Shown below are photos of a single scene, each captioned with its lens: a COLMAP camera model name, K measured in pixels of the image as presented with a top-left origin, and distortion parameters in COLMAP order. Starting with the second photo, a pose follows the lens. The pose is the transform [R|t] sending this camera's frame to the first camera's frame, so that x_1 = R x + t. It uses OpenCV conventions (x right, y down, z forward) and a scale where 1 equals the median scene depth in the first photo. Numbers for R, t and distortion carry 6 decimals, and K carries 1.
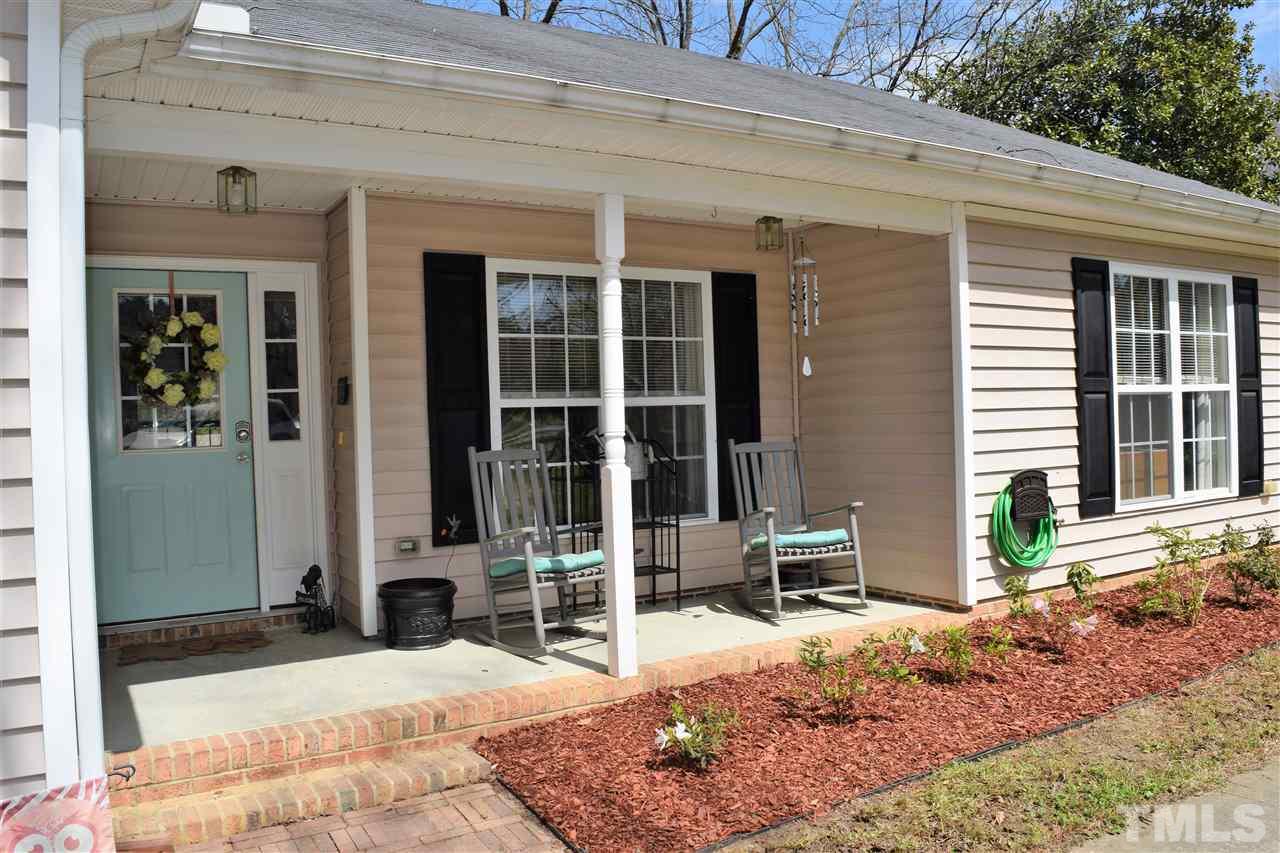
lens RADIAL K [[995.7, 0, 640.0], [0, 995.7, 426.5], [0, 0, 1]] dist [-0.102493, 0.033495]
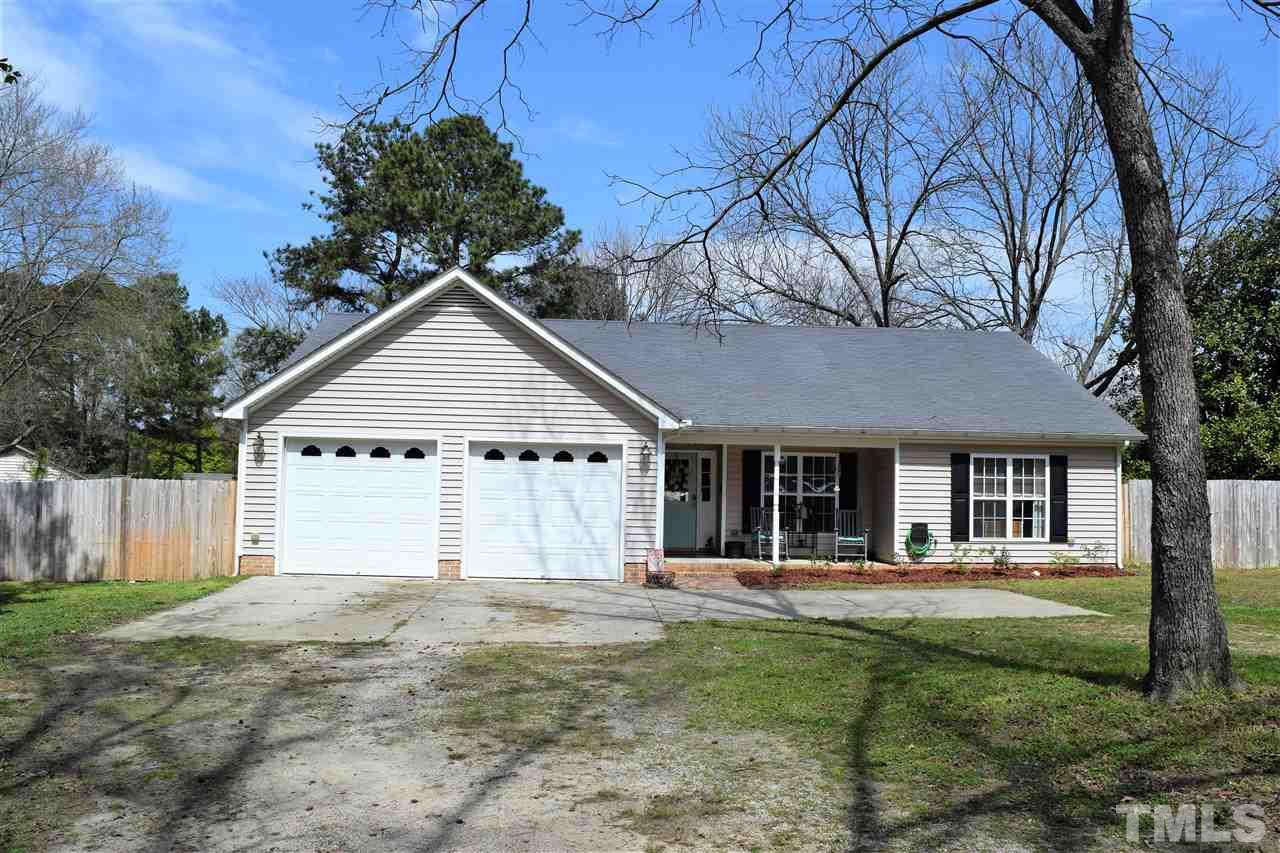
lens RADIAL K [[995.7, 0, 640.0], [0, 995.7, 426.5], [0, 0, 1]] dist [-0.102493, 0.033495]
pose [[0.883580, 0.017703, -0.467945, 1.009995], [-0.048720, 0.997337, -0.054263, -0.044705], [0.465738, 0.070744, 0.882090, -2.094901]]
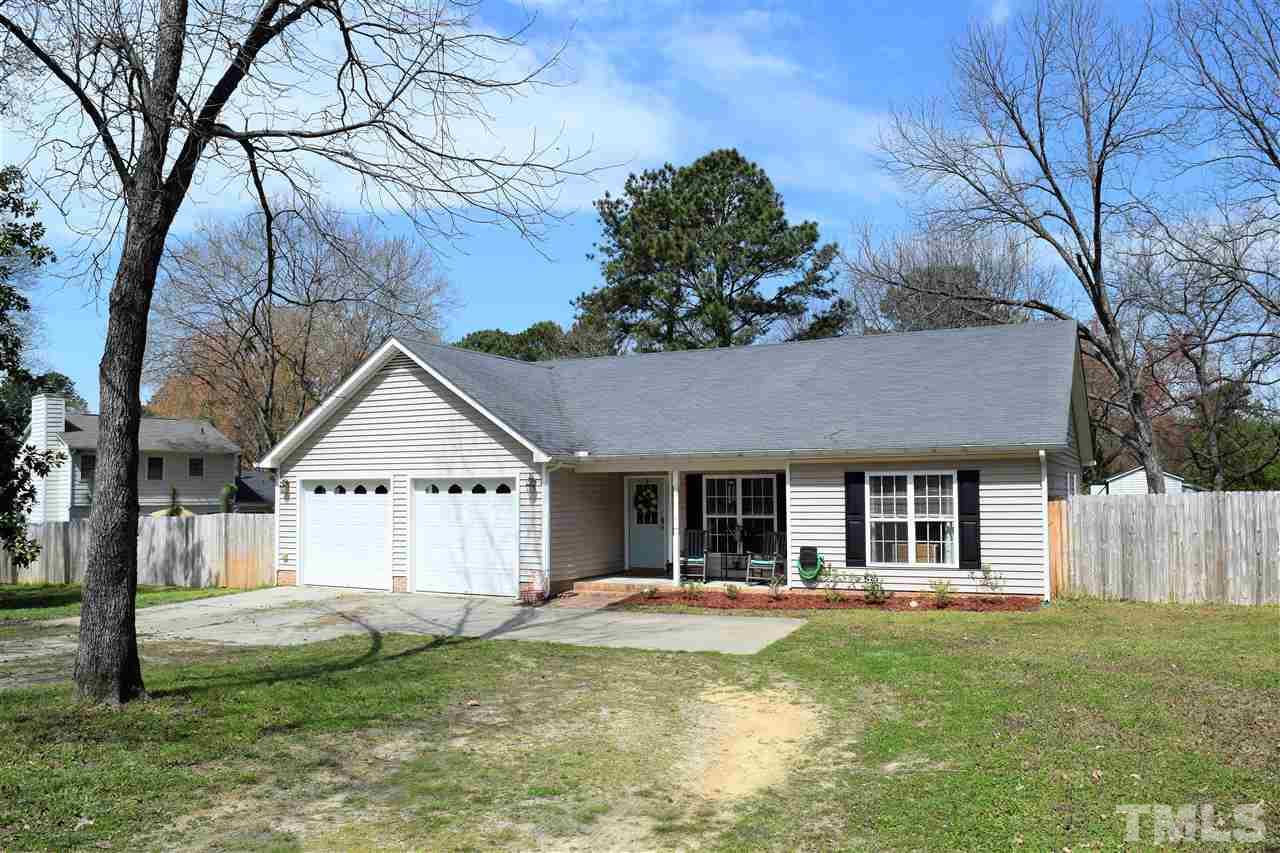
lens RADIAL K [[995.7, 0, 640.0], [0, 995.7, 426.5], [0, 0, 1]] dist [-0.102493, 0.033495]
pose [[0.534351, -0.029973, -0.844731, 2.530833], [-0.014723, 0.998889, -0.044757, -0.168037], [0.845134, 0.036353, 0.533317, -1.012301]]
